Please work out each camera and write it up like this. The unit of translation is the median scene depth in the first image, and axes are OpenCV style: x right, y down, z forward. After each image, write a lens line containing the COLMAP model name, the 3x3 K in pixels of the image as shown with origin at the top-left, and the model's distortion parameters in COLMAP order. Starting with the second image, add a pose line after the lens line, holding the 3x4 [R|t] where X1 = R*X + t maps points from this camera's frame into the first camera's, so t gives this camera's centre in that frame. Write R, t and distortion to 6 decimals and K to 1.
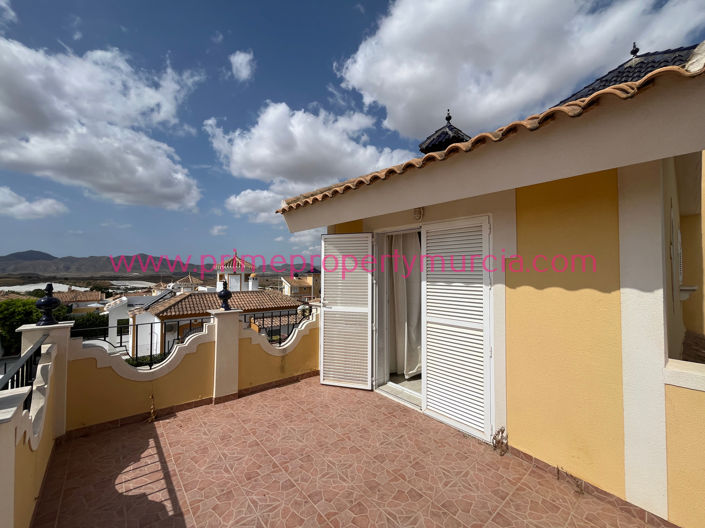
lens RADIAL K [[284.3, 0, 351.2], [0, 284.3, 264.2], [0, 0, 1]] dist [-0.003507, -0.000455]
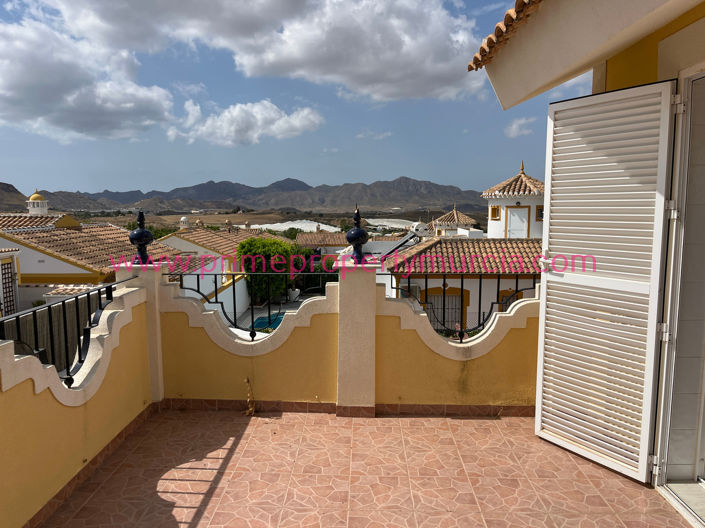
lens RADIAL K [[534.7, 0, 352.5], [0, 534.7, 264.0], [0, 0, 1]] dist [0.045041, -0.066887]
pose [[0.740608, 0.067130, -0.668576, 0.246244], [0.025920, 0.991402, 0.128257, 0.024206], [0.671437, -0.112317, 0.732500, 0.191862]]
